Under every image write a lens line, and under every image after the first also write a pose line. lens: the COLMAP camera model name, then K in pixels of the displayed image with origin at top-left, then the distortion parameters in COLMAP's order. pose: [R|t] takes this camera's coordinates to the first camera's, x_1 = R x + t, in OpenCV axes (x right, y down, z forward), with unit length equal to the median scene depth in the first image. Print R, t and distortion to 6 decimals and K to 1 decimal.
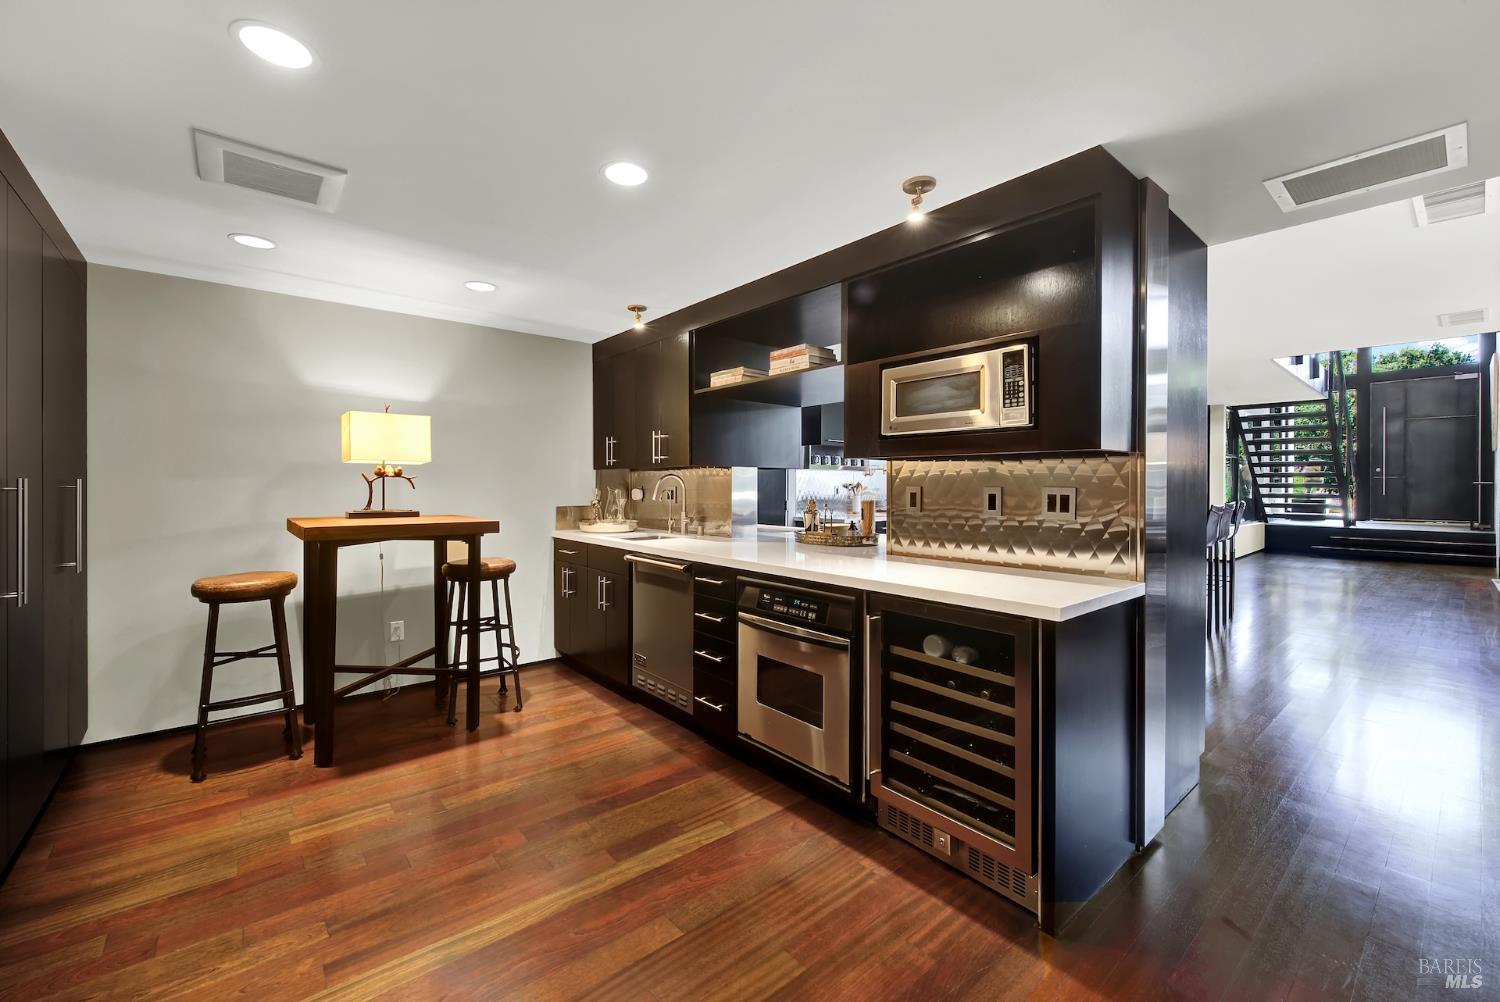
lens RADIAL K [[605.4, 0, 760.2], [0, 605.4, 486.2], [0, 0, 1]] dist [0.004573, -0.000335]
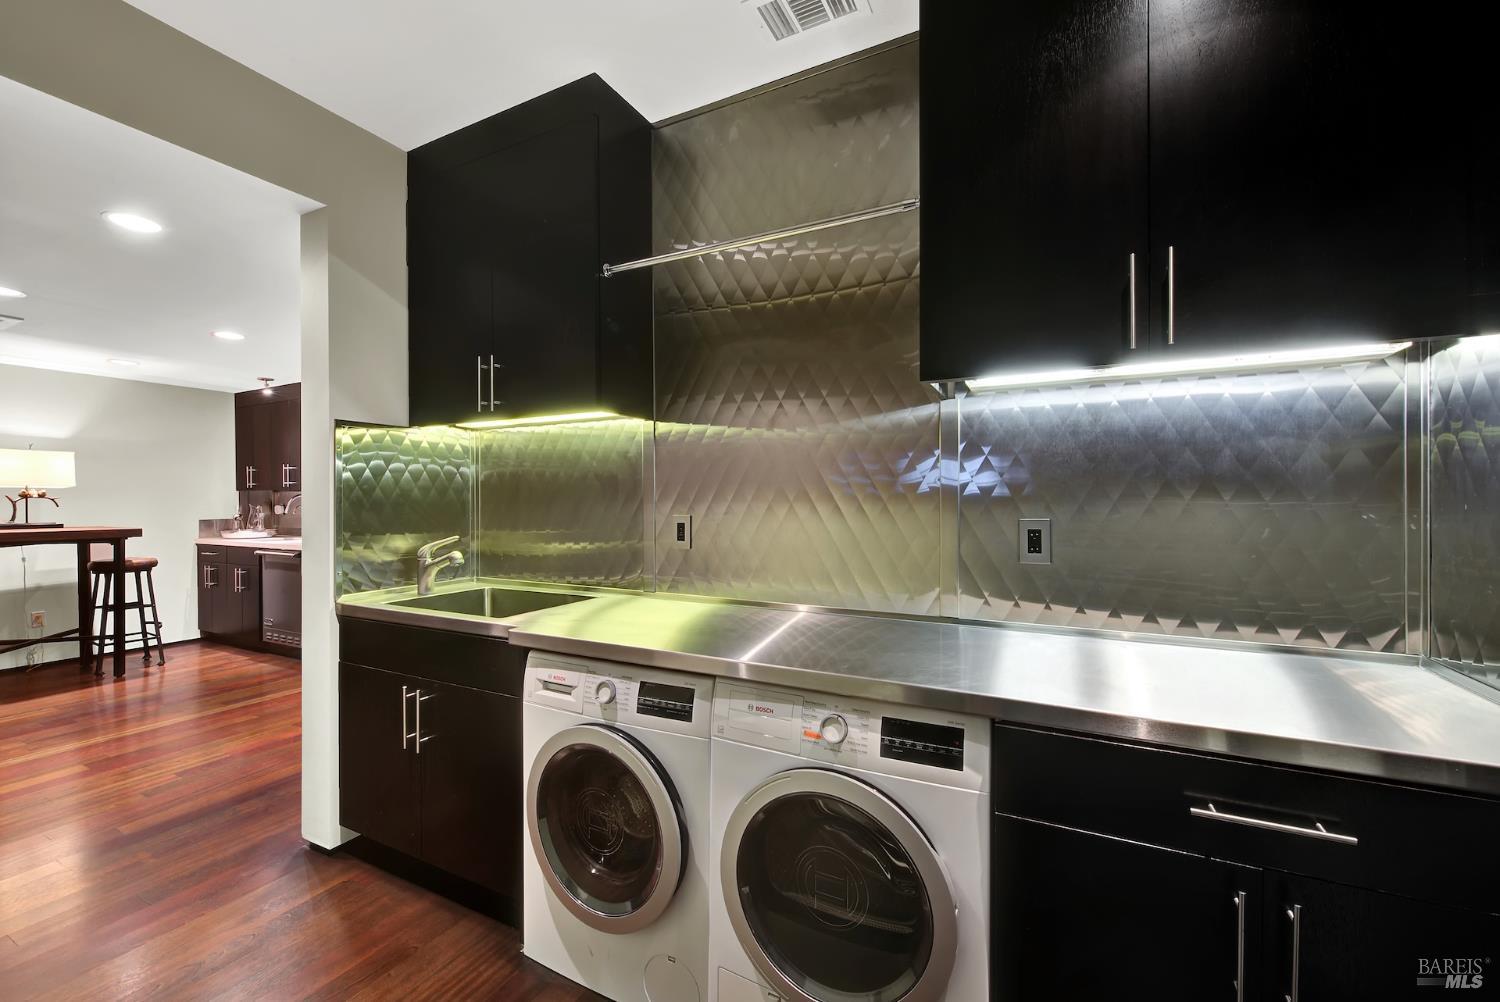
lens RADIAL K [[605.4, 0, 741.5], [0, 605.4, 503.4], [0, 0, 1]] dist [0.004573, -0.000335]
pose [[0.932684, -0.010857, 0.360532, 0.335872], [0.010382, 0.999941, 0.003253, 0.008317], [-0.360546, 0.000709, 0.932741, -0.763697]]
